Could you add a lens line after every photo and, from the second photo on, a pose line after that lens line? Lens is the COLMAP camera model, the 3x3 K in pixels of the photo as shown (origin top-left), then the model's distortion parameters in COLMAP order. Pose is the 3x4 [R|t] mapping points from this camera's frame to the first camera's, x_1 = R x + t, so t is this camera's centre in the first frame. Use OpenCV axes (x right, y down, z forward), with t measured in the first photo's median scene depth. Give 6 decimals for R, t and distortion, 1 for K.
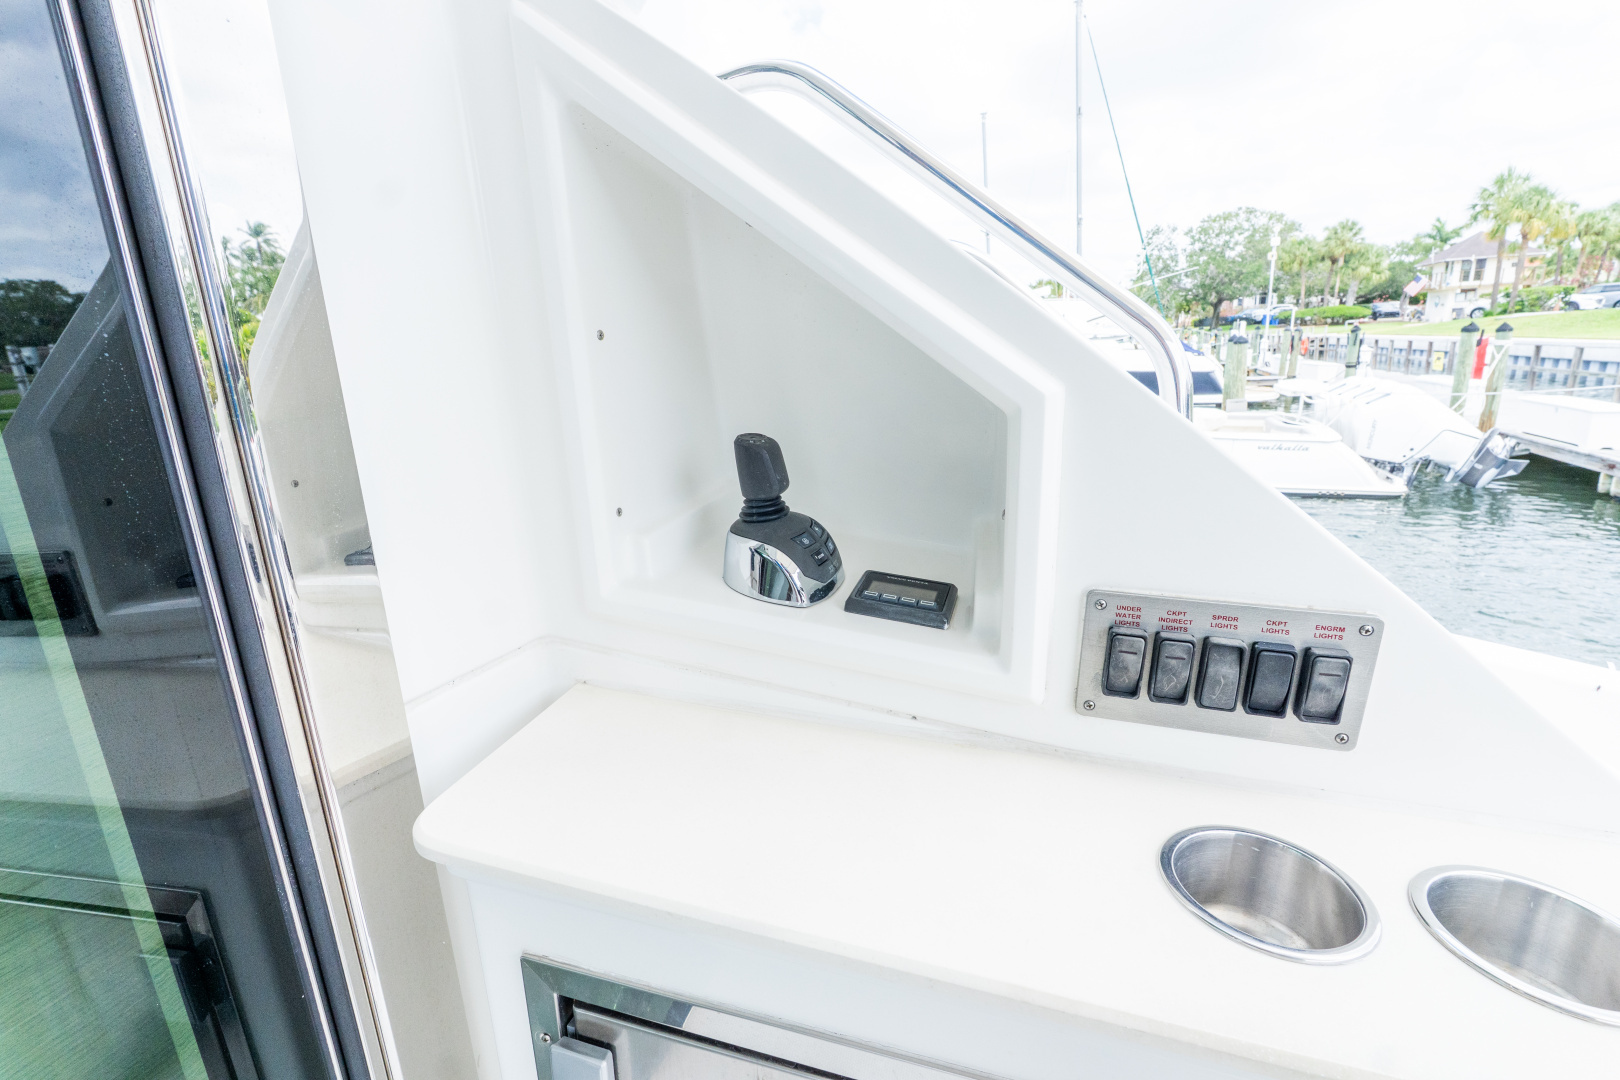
lens RADIAL K [[744.5, 0, 810.1], [0, 744.5, 536.6], [0, 0, 1]] dist [-0.008005, 0.001044]
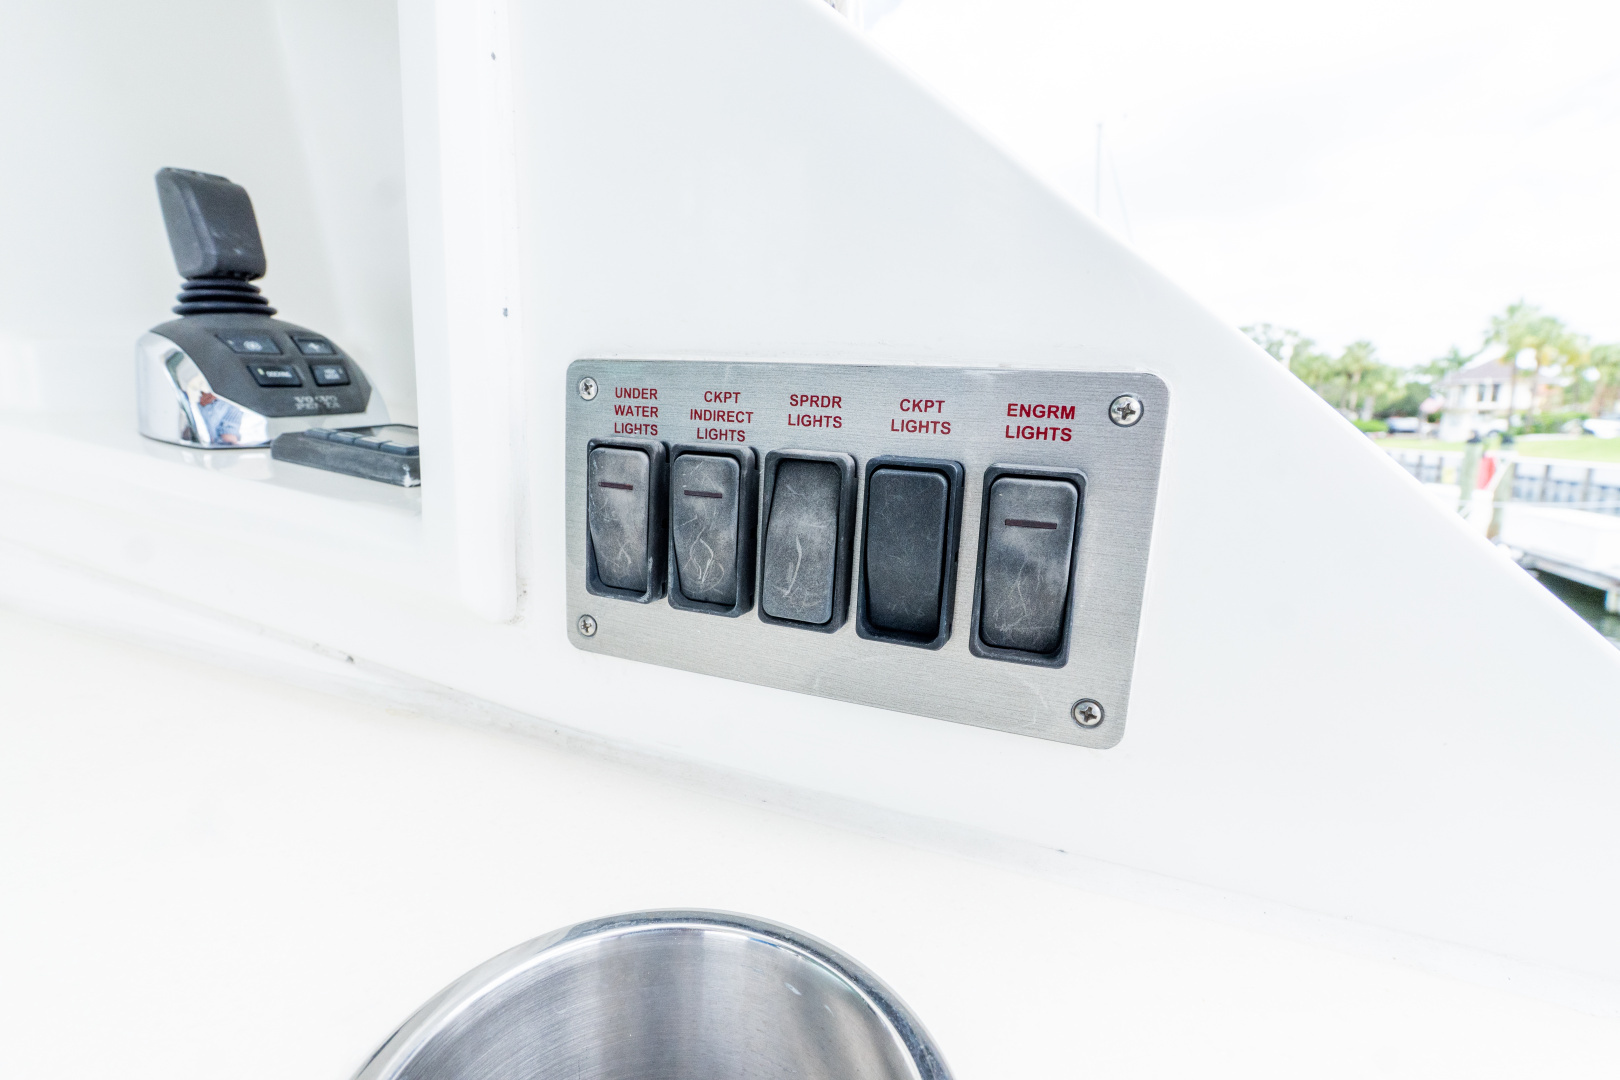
lens RADIAL K [[724.1, 0, 810.0], [0, 724.1, 523.8], [0, 0, 1]] dist [-0.000170, -0.005530]
pose [[0.997278, 0.065069, -0.034689, 0.562556], [-0.068746, 0.990603, -0.118238, 0.222435], [0.026670, 0.120301, 0.992379, 0.589360]]
